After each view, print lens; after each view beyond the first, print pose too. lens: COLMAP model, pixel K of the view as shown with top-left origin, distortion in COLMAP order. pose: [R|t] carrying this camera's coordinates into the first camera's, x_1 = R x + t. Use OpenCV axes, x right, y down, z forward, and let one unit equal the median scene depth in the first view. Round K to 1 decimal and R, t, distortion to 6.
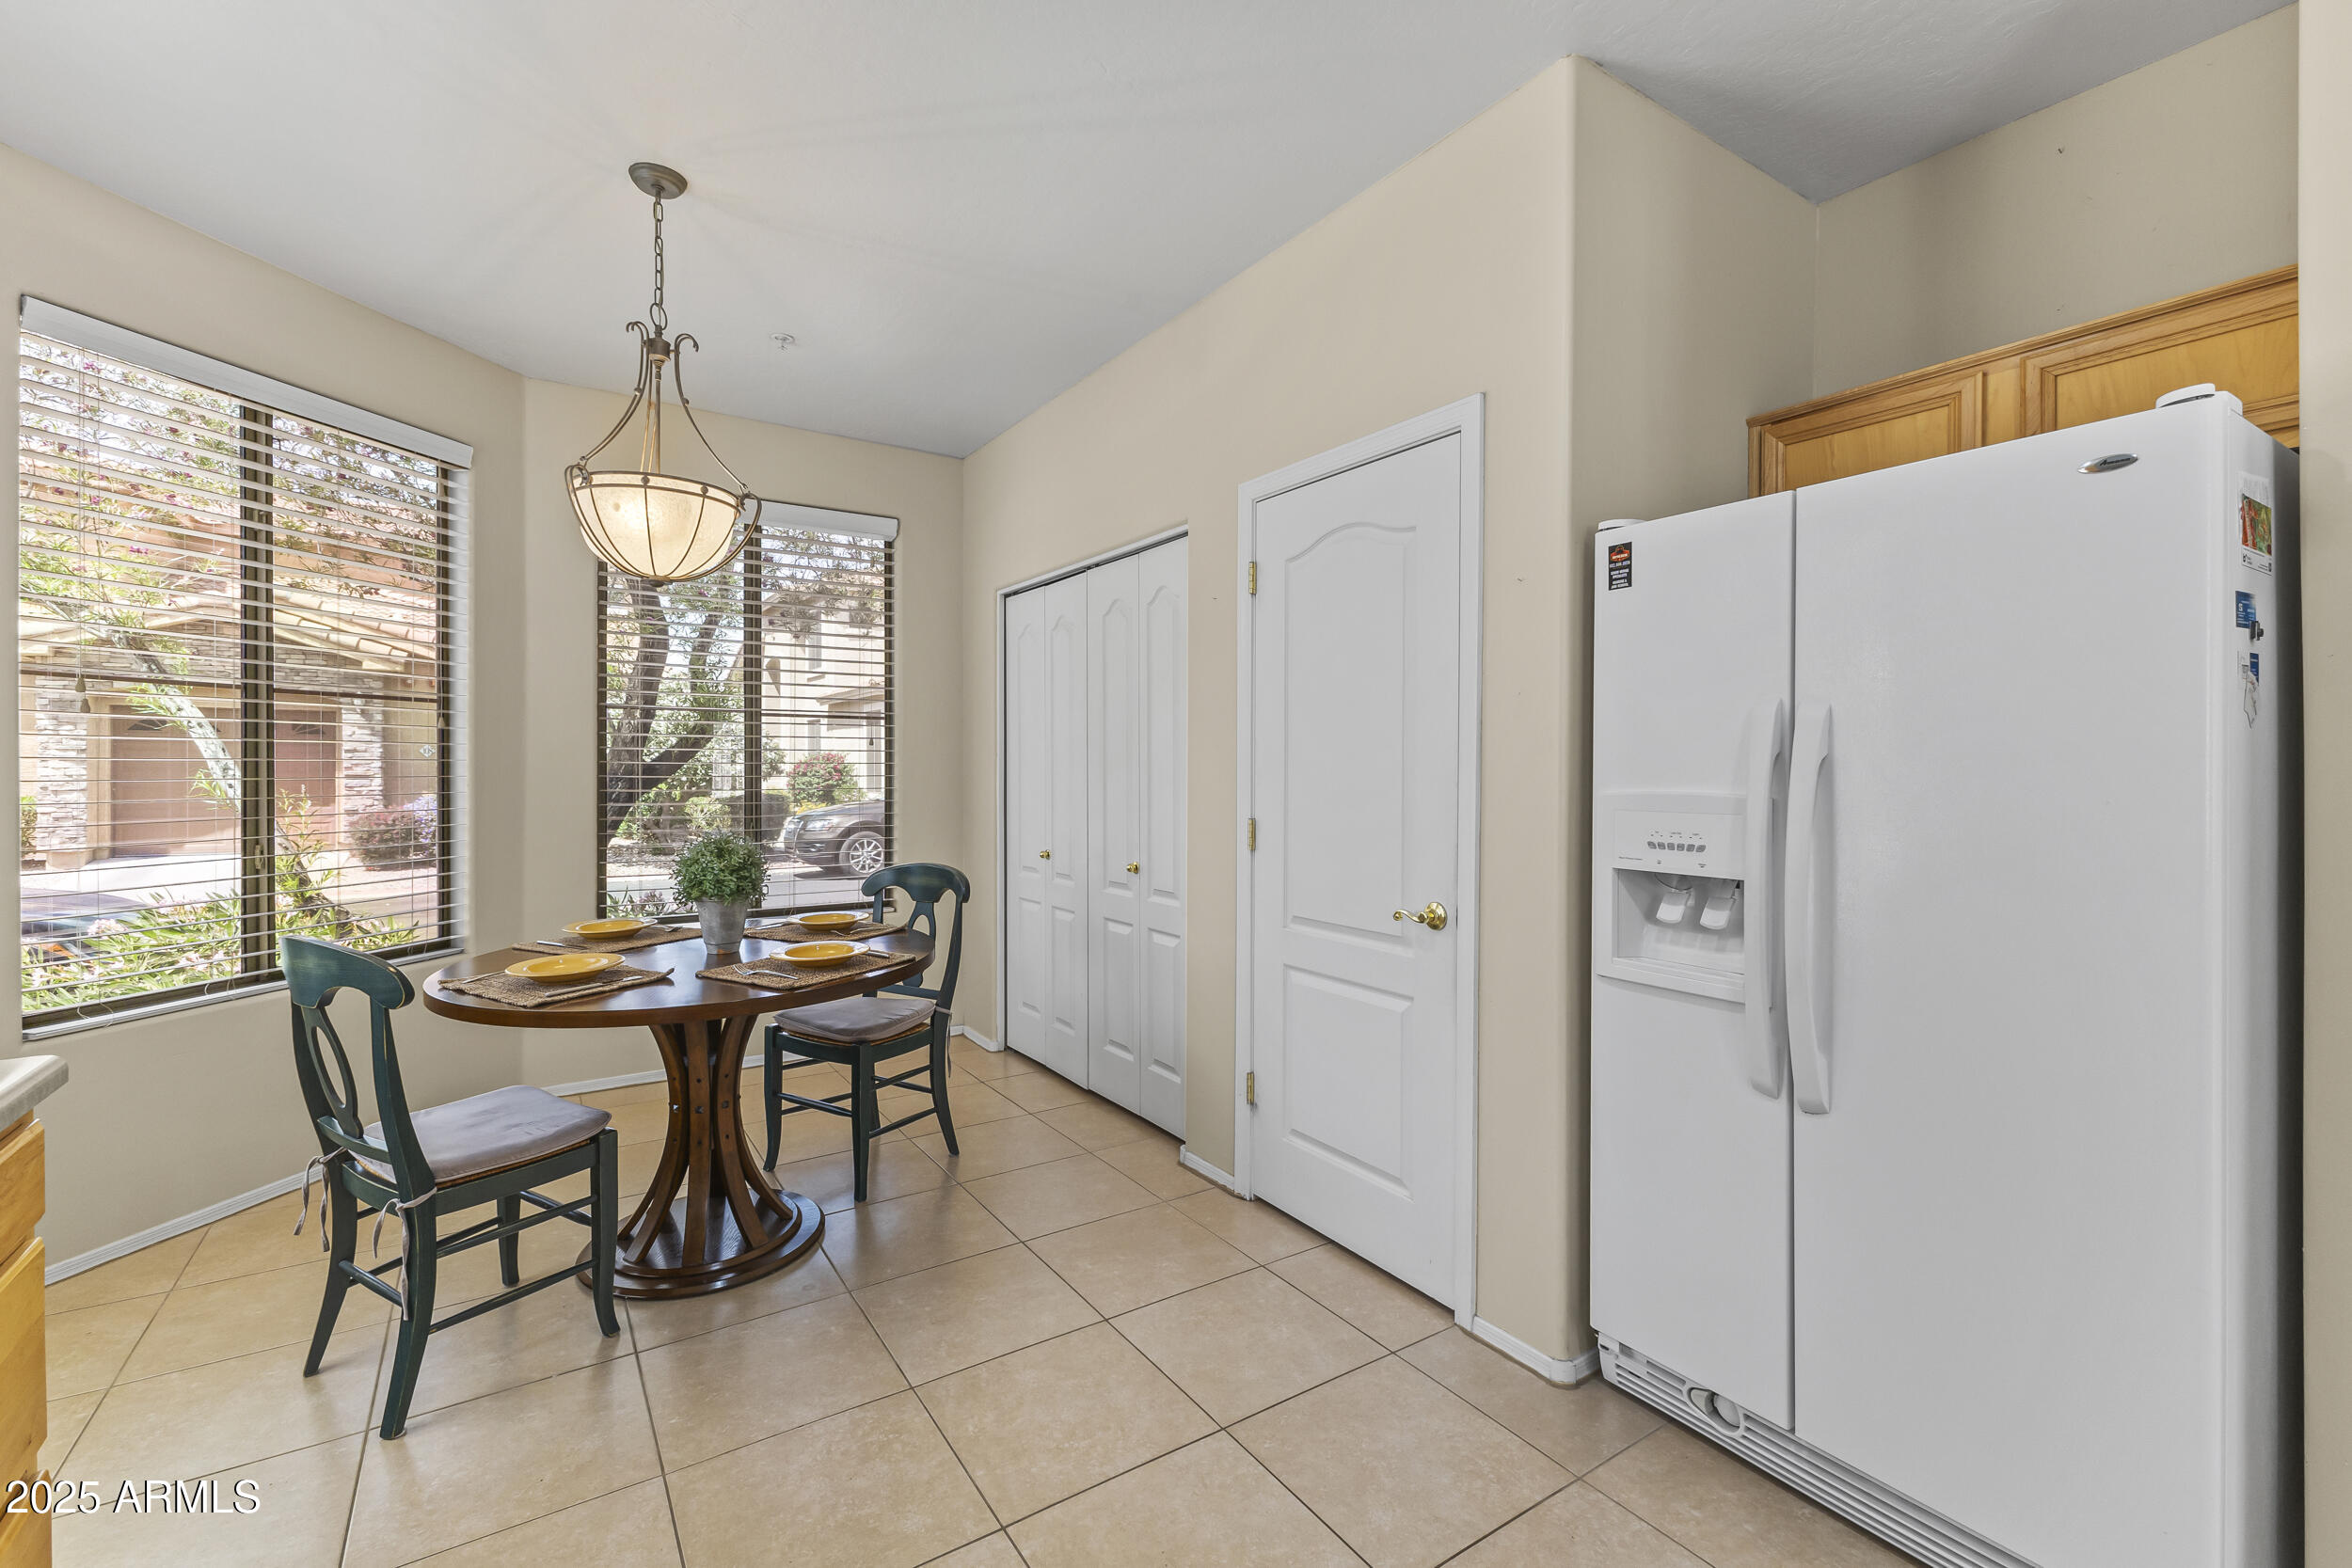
lens RADIAL K [[1023.5, 0, 1176.0], [0, 1023.5, 784.0], [0, 0, 1]] dist [0.063302, -0.000025]
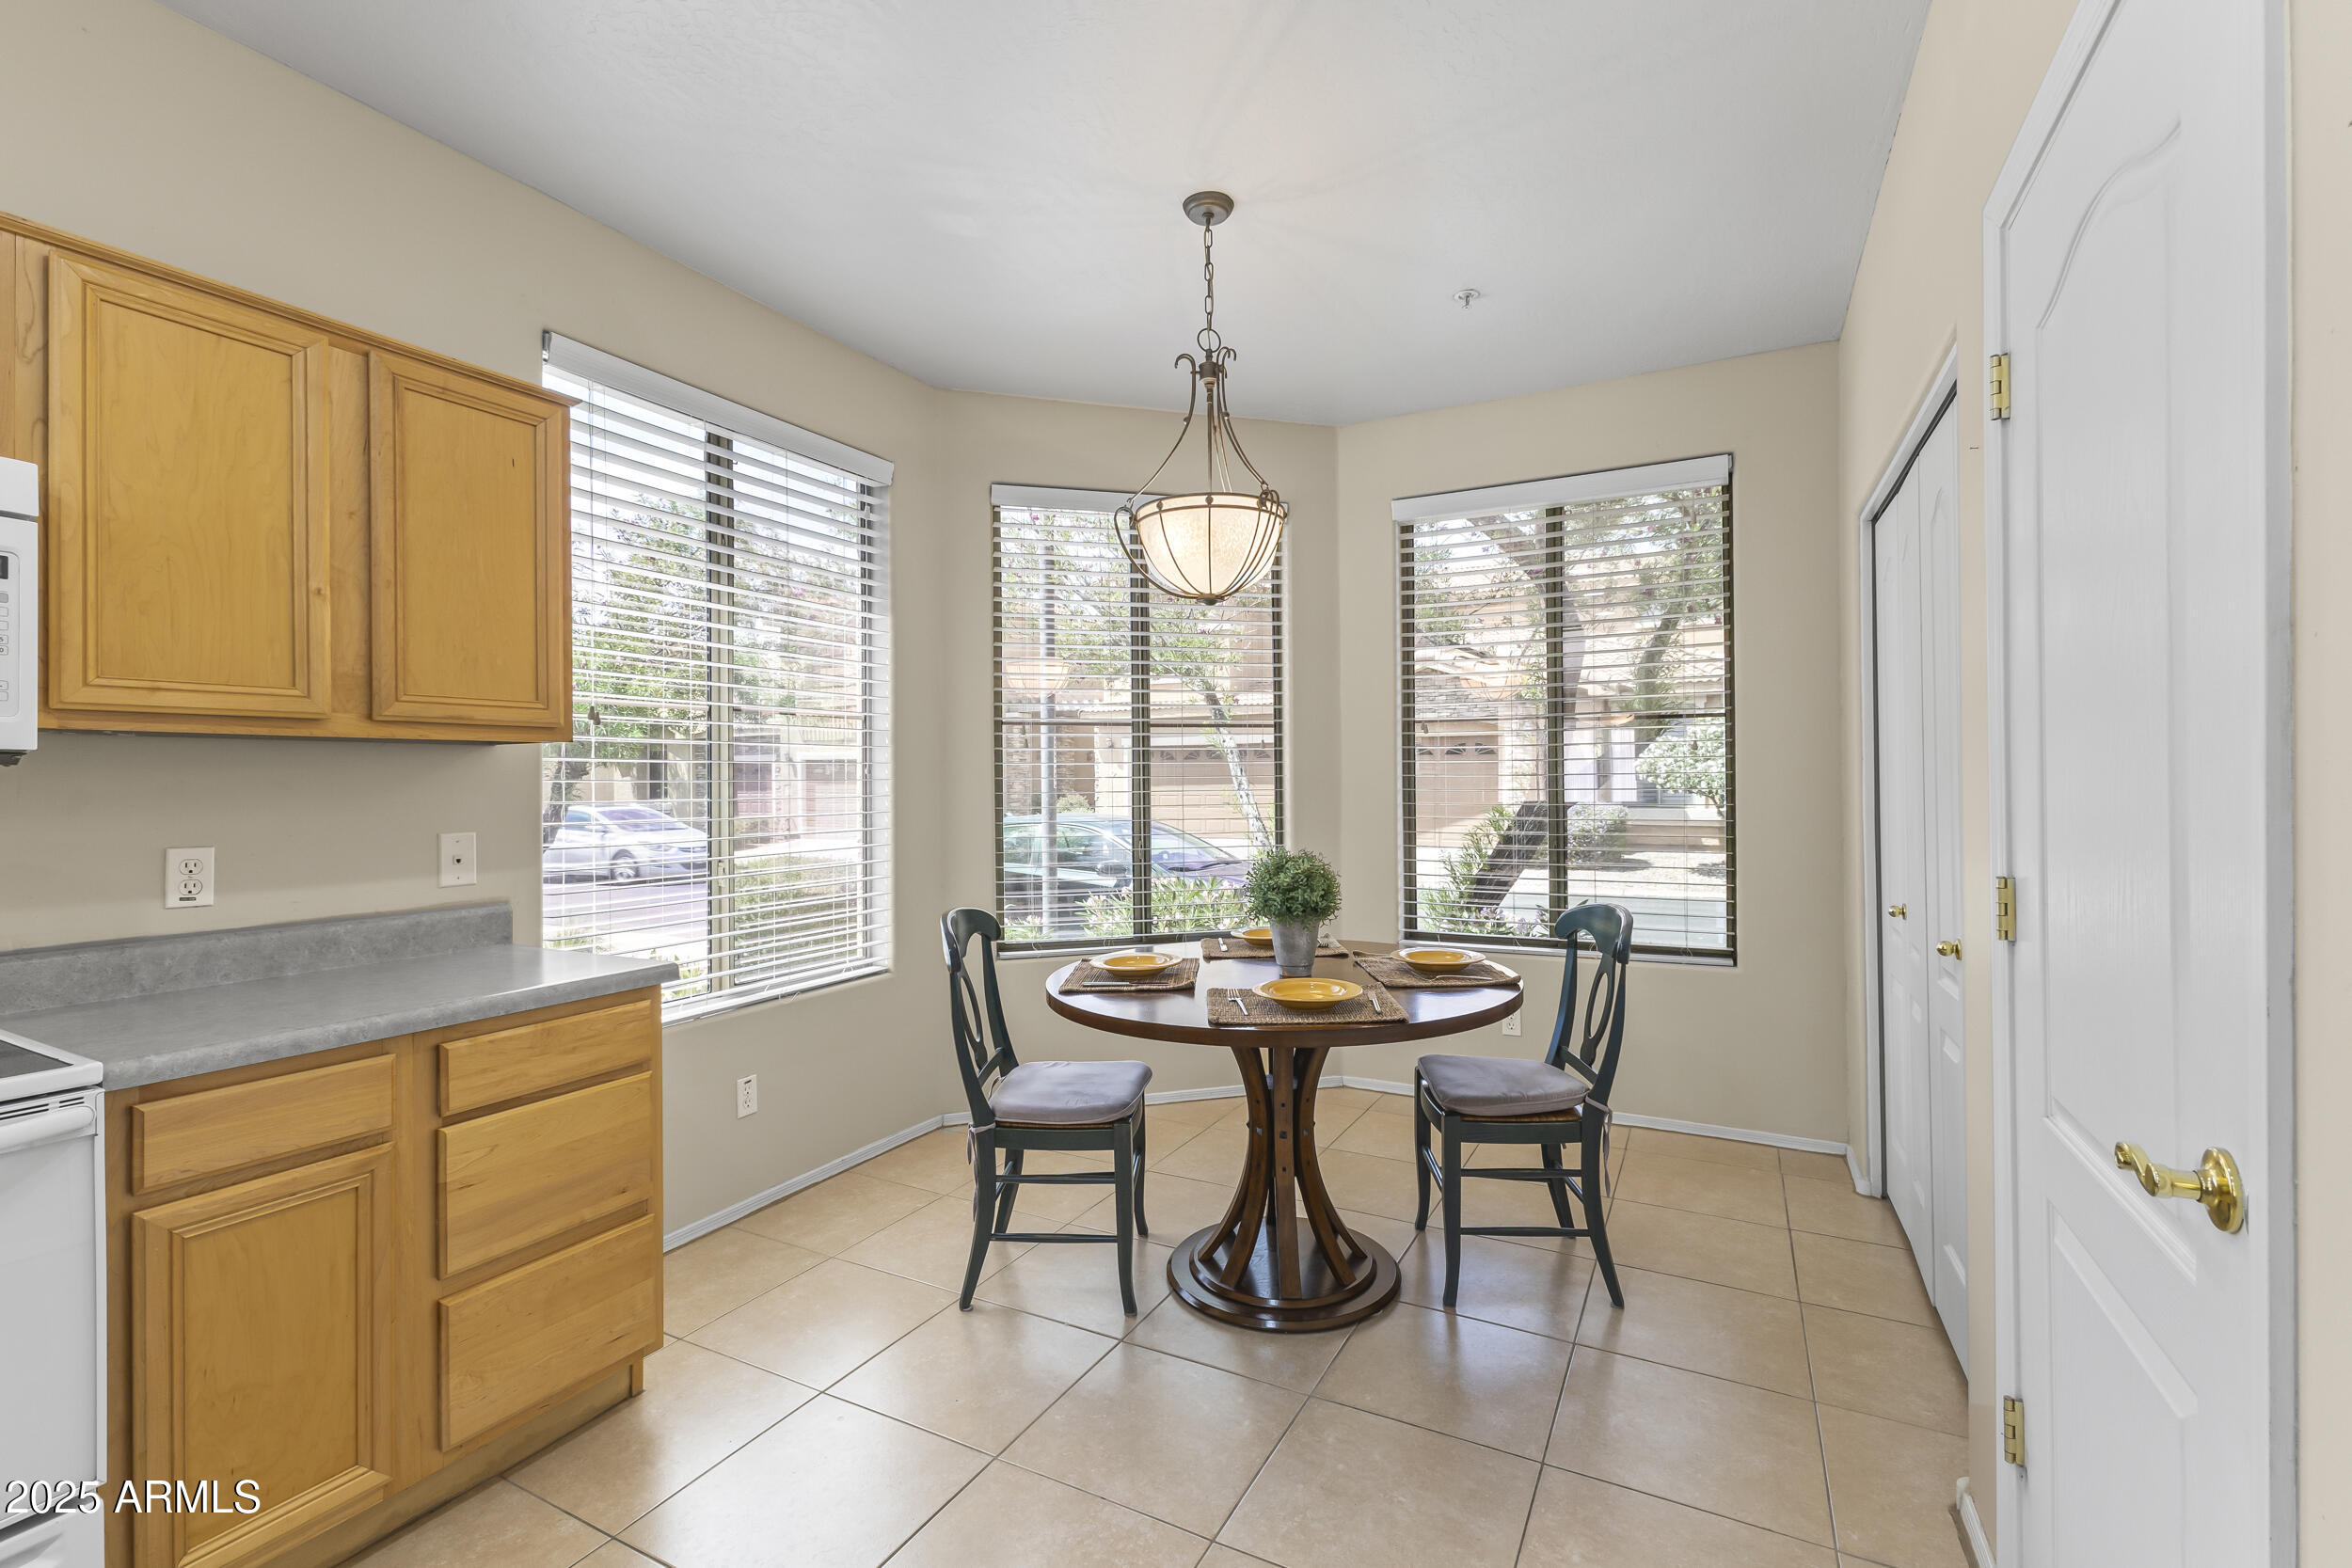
lens RADIAL K [[1037.1, 0, 1177.7], [0, 1037.1, 776.6], [0, 0, 1]] dist [0.013948, -0.000459]
pose [[0.482712, -0.013942, -0.875668, 0.371269], [-0.003957, 0.999828, -0.018101, 0.000139], [0.875770, 0.012203, 0.482574, 0.485266]]
